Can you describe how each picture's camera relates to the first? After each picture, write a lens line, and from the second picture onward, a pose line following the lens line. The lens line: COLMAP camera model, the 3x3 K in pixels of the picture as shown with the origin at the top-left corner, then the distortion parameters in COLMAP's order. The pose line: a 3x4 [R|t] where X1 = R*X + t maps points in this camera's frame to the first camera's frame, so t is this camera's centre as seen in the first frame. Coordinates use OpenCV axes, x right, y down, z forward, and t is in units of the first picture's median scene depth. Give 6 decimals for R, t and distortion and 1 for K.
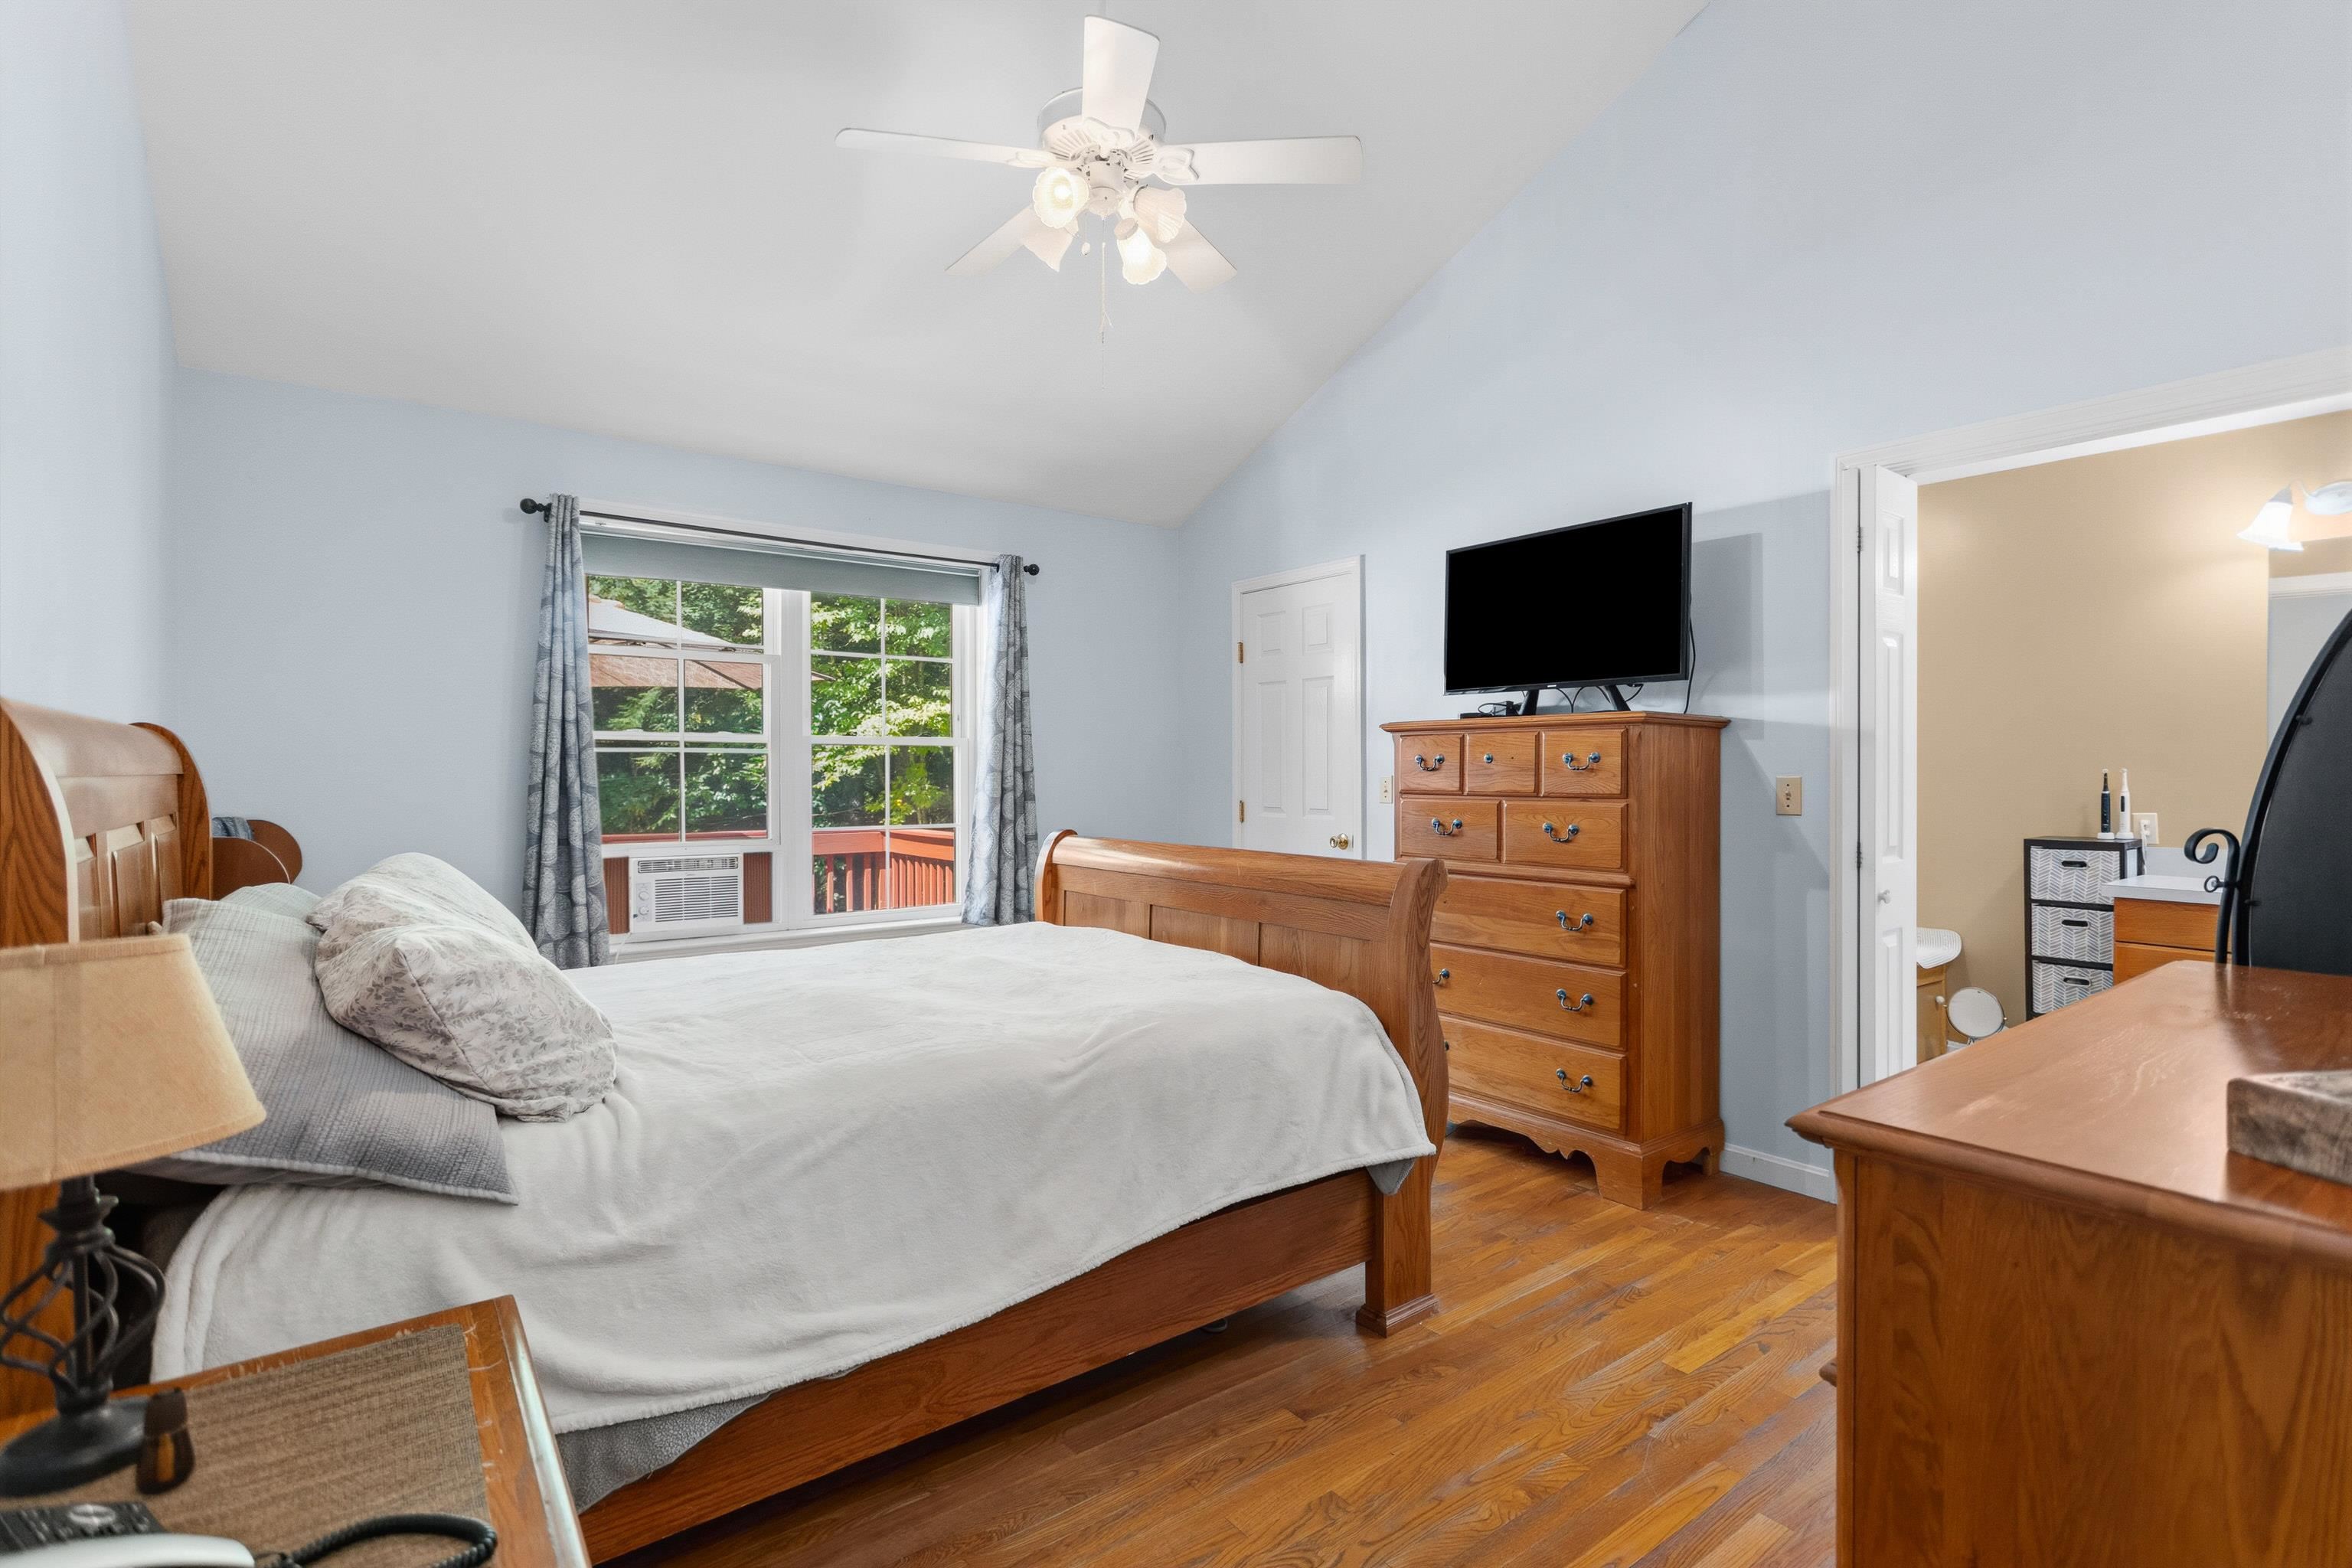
lens RADIAL K [[1130.2, 0, 1184.2], [0, 1130.2, 785.1], [0, 0, 1]] dist [0.003308, 0.000470]
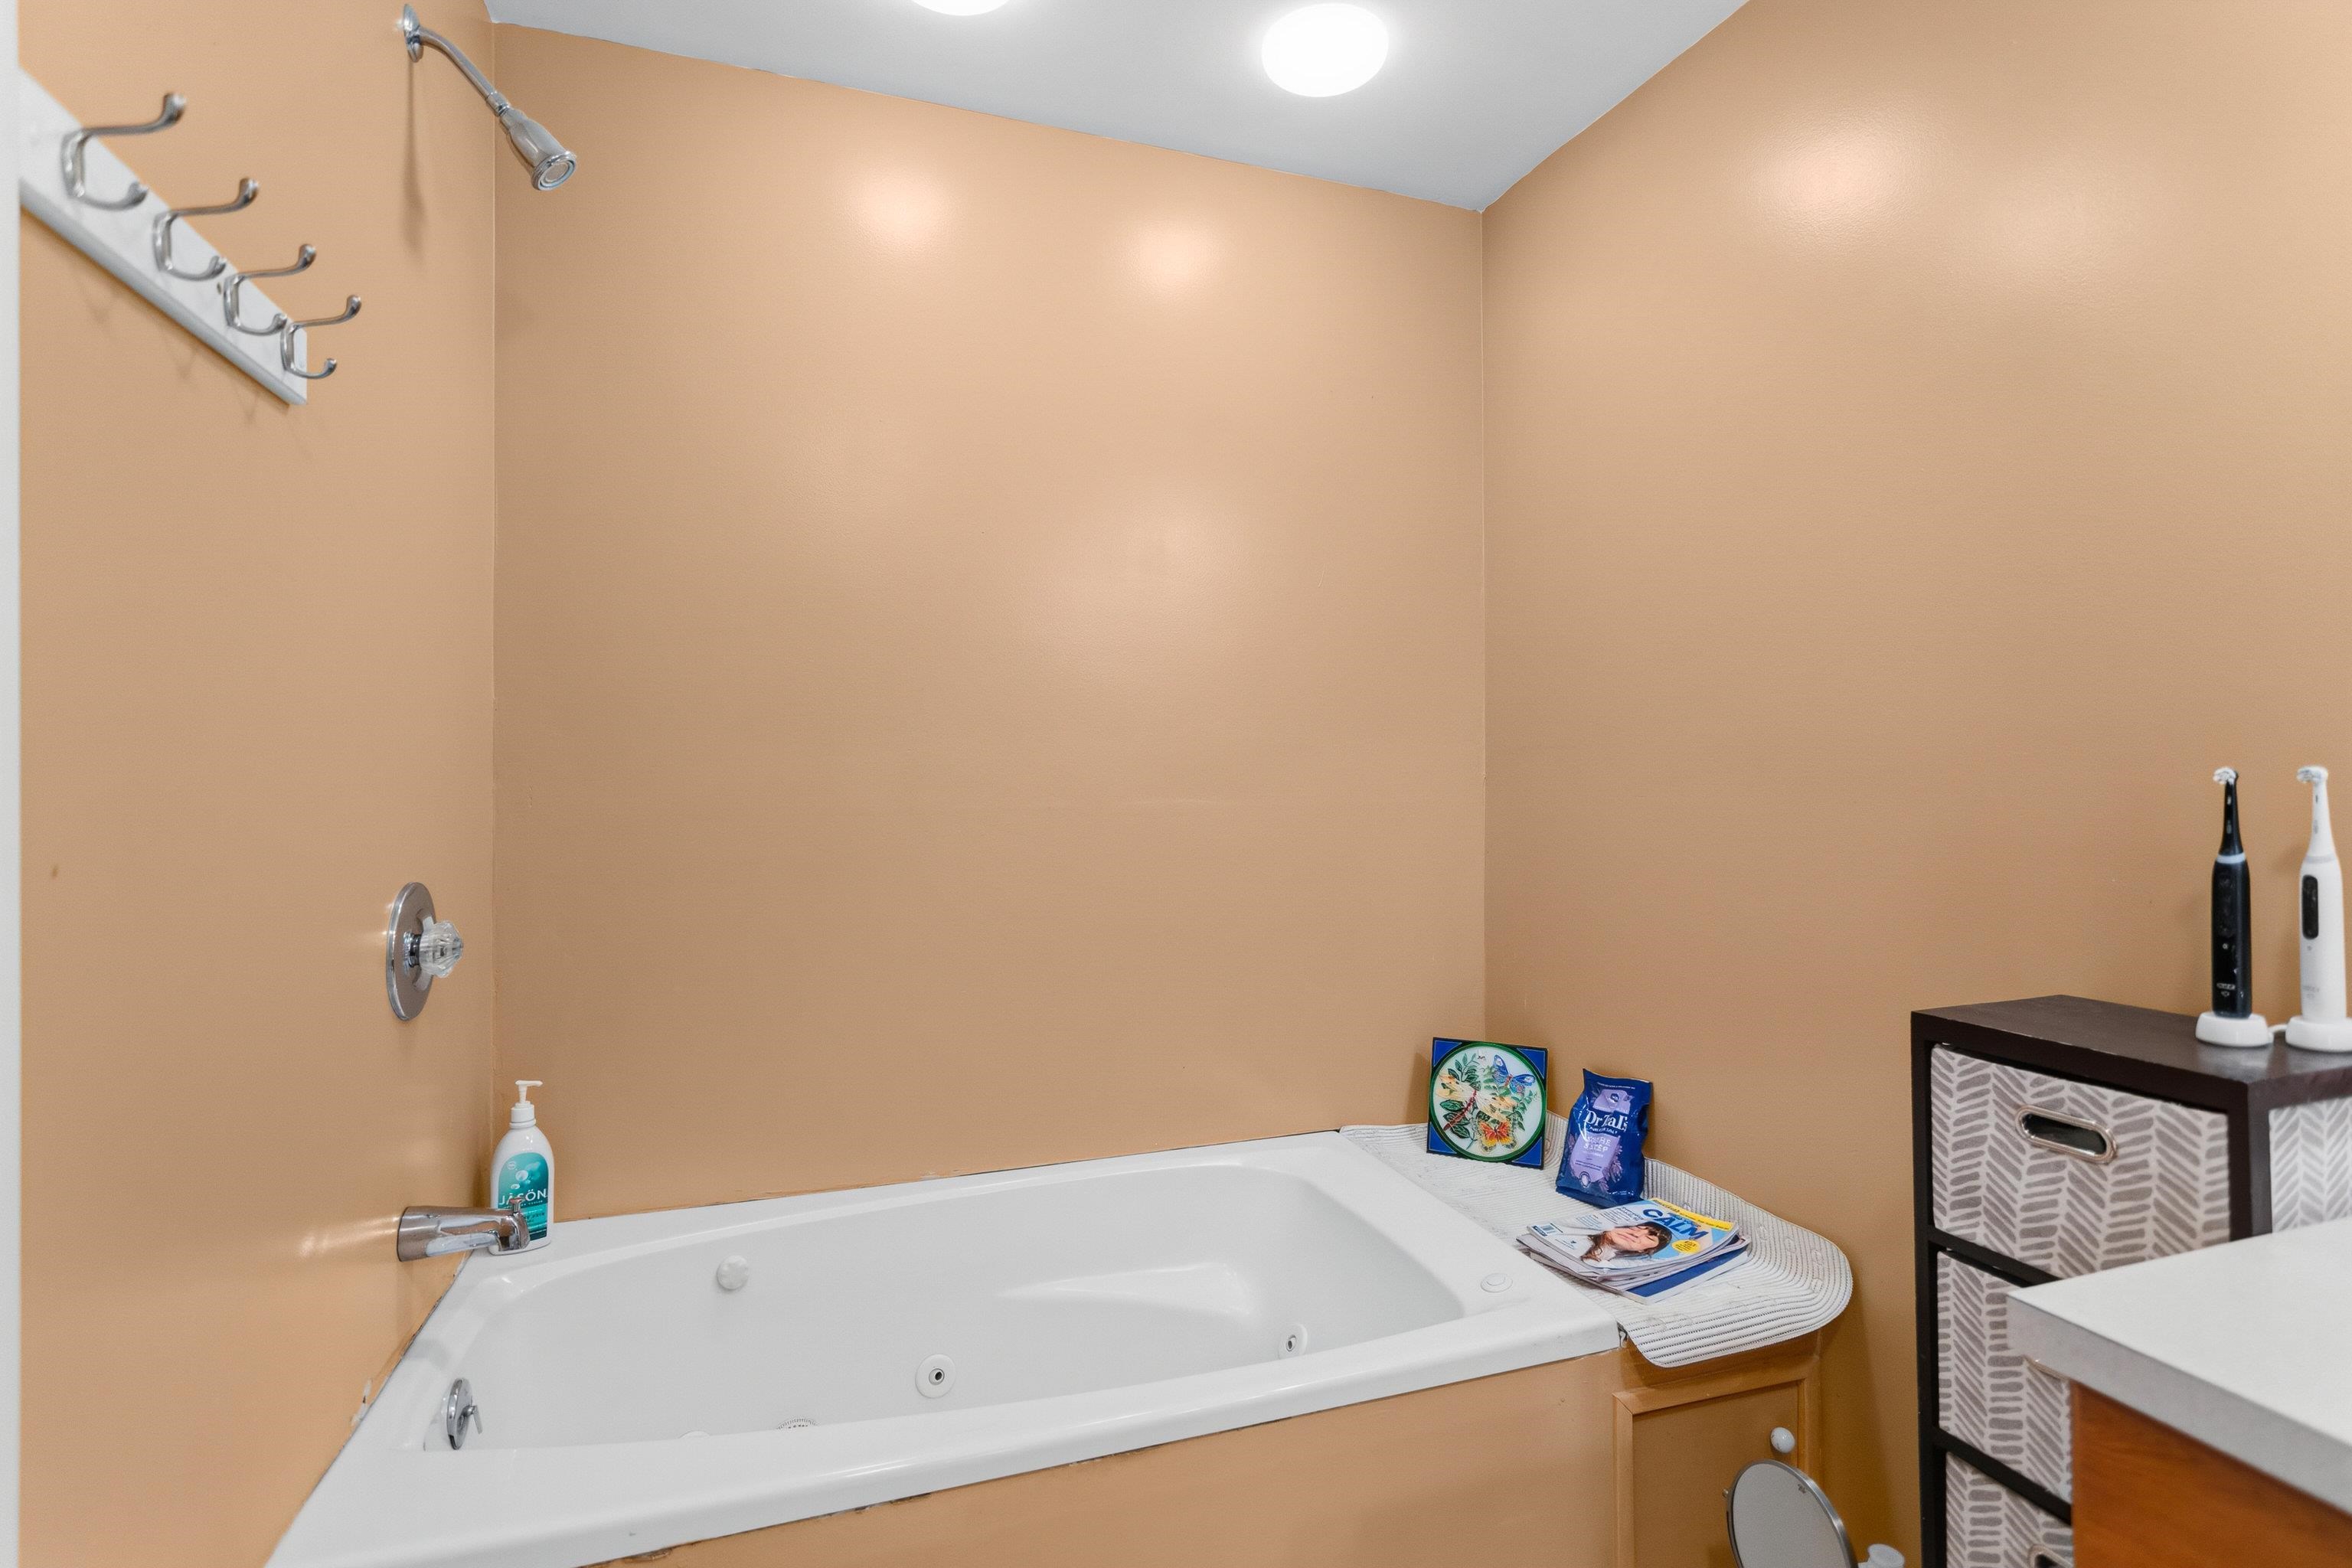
lens RADIAL K [[1130.2, 0, 1180.6], [0, 1130.2, 777.7], [0, 0, 1]] dist [0.003308, 0.000470]
pose [[0.952815, -0.002206, -0.303543, 0.663054], [-0.001695, 0.999919, -0.012586, -0.008768], [0.303546, 0.012507, 0.952735, 0.679436]]
